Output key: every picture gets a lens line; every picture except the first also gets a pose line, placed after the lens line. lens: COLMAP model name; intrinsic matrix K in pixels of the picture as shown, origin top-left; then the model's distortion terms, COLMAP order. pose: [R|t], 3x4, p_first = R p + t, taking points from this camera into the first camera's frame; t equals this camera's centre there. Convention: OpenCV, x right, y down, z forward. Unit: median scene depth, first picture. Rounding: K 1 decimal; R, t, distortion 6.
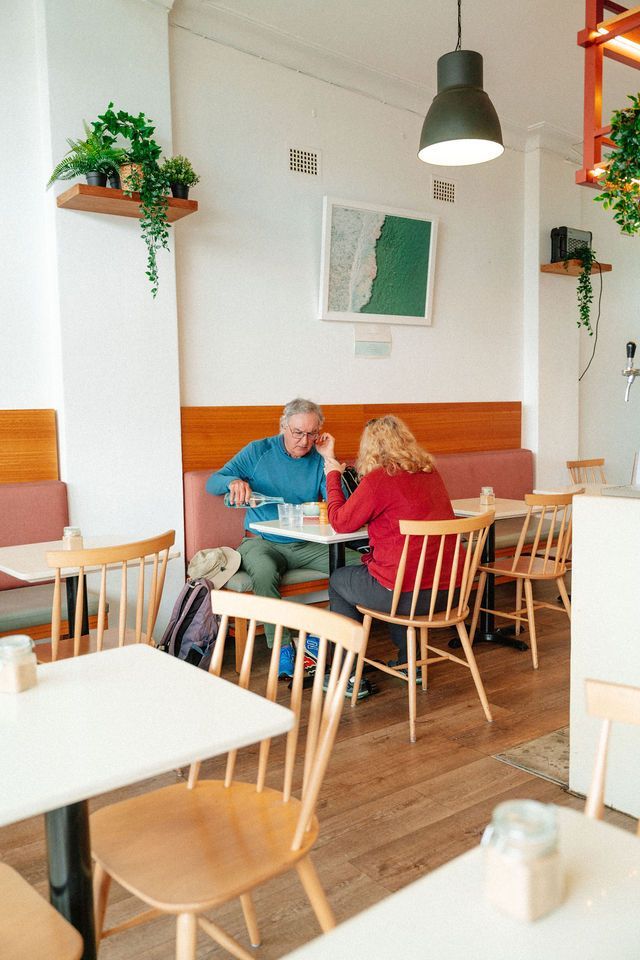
lens RADIAL K [[799.7, 0, 320.0], [0, 799.7, 480.0], [0, 0, 1]] dist [0.007984, 0.016300]
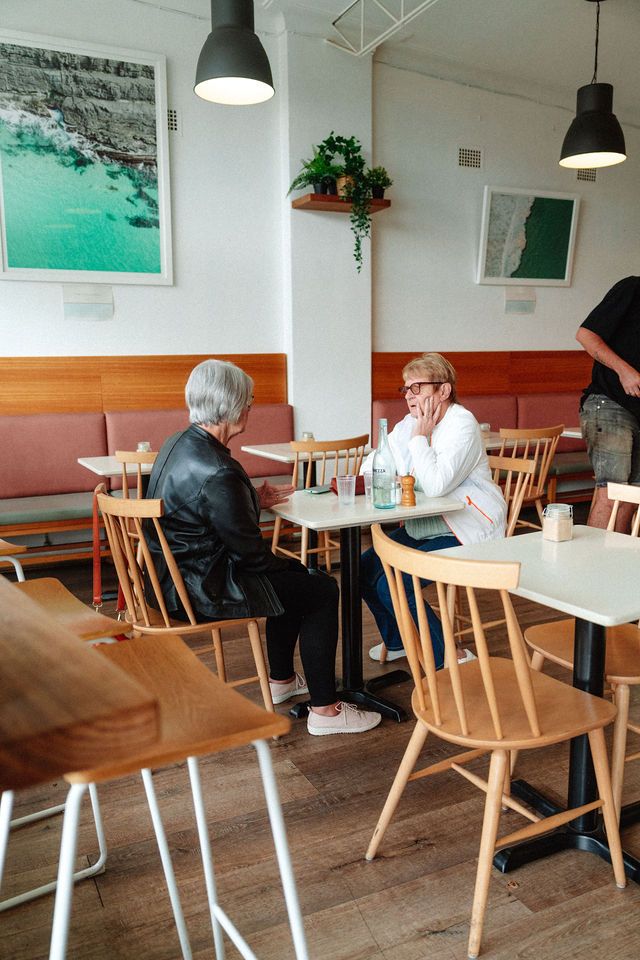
lens RADIAL K [[799.7, 0, 320.0], [0, 799.7, 480.0], [0, 0, 1]] dist [0.007984, 0.016300]
pose [[0.983474, 0.035969, -0.177441, -0.012824], [-0.023683, 0.997204, 0.070879, 0.034184], [0.179494, -0.065505, 0.981576, -0.398963]]
